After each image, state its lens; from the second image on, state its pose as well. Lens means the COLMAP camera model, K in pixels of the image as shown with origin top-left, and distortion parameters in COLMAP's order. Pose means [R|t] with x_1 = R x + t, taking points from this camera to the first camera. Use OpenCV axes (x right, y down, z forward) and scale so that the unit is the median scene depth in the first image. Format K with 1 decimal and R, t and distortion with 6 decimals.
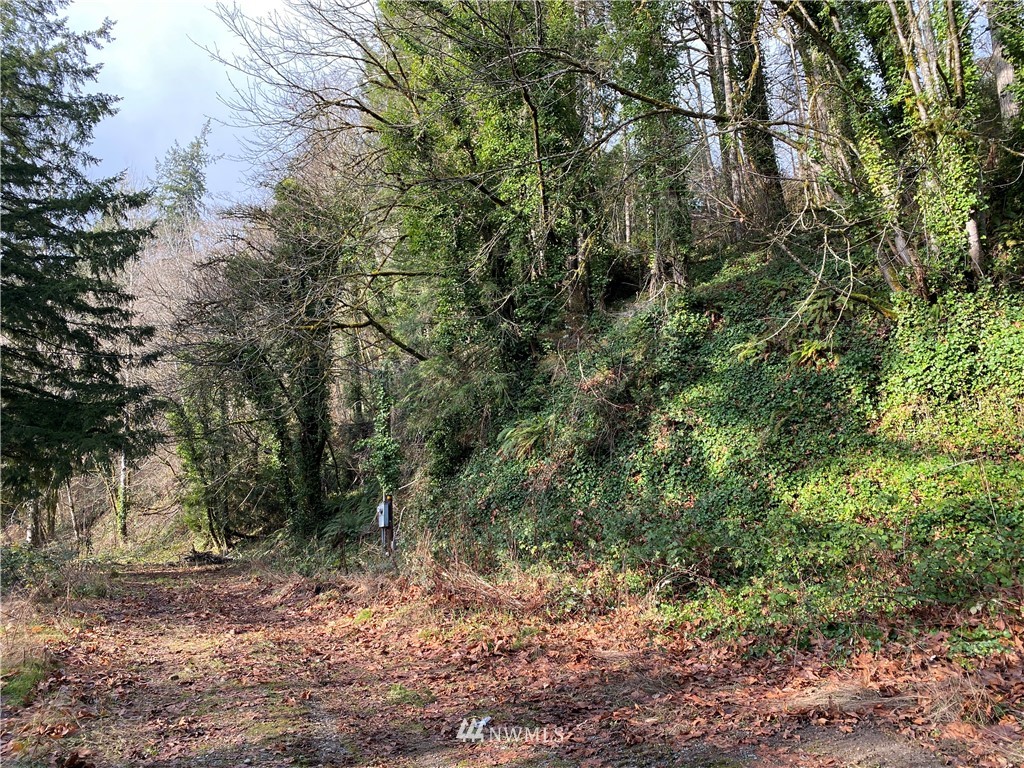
lens RADIAL K [[791.6, 0, 513.1], [0, 791.6, 371.7], [0, 0, 1]] dist [0.069551, -0.062766]
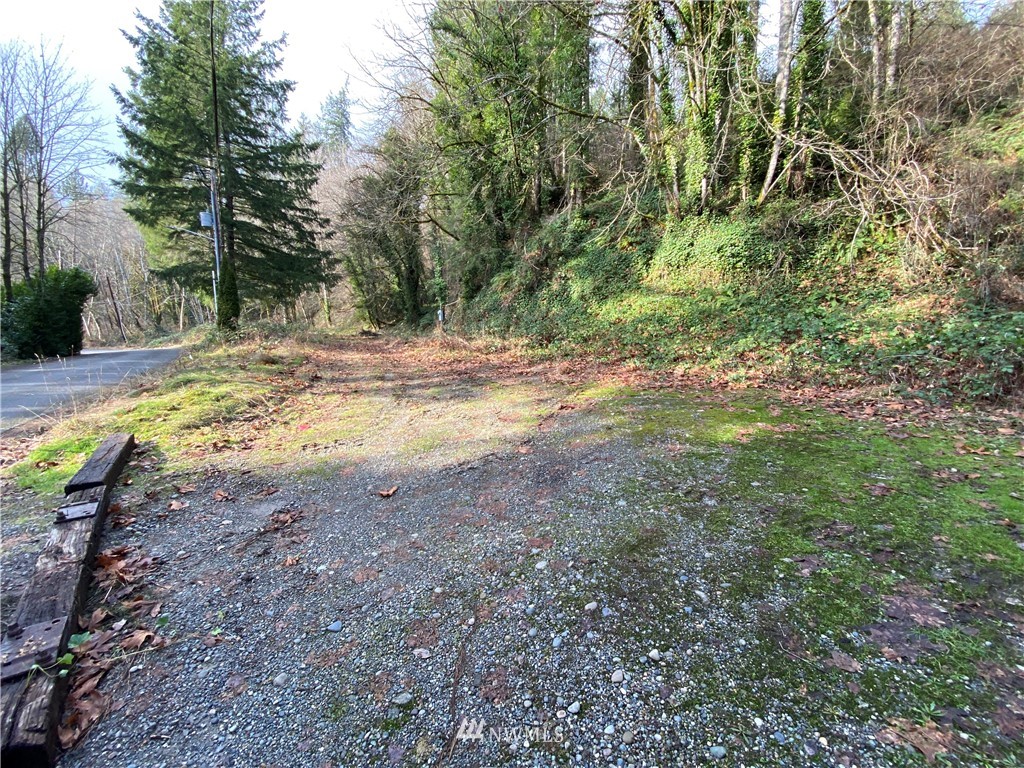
lens RADIAL K [[424.0, 0, 512.0], [0, 424.0, 384.0], [0, 0, 1]] dist [0.033048, -0.025323]
pose [[0.998663, 0.030278, -0.041898, 0.087061], [-0.014935, 0.944942, 0.326896, -0.026836], [0.049489, -0.325833, 0.944131, -0.163355]]
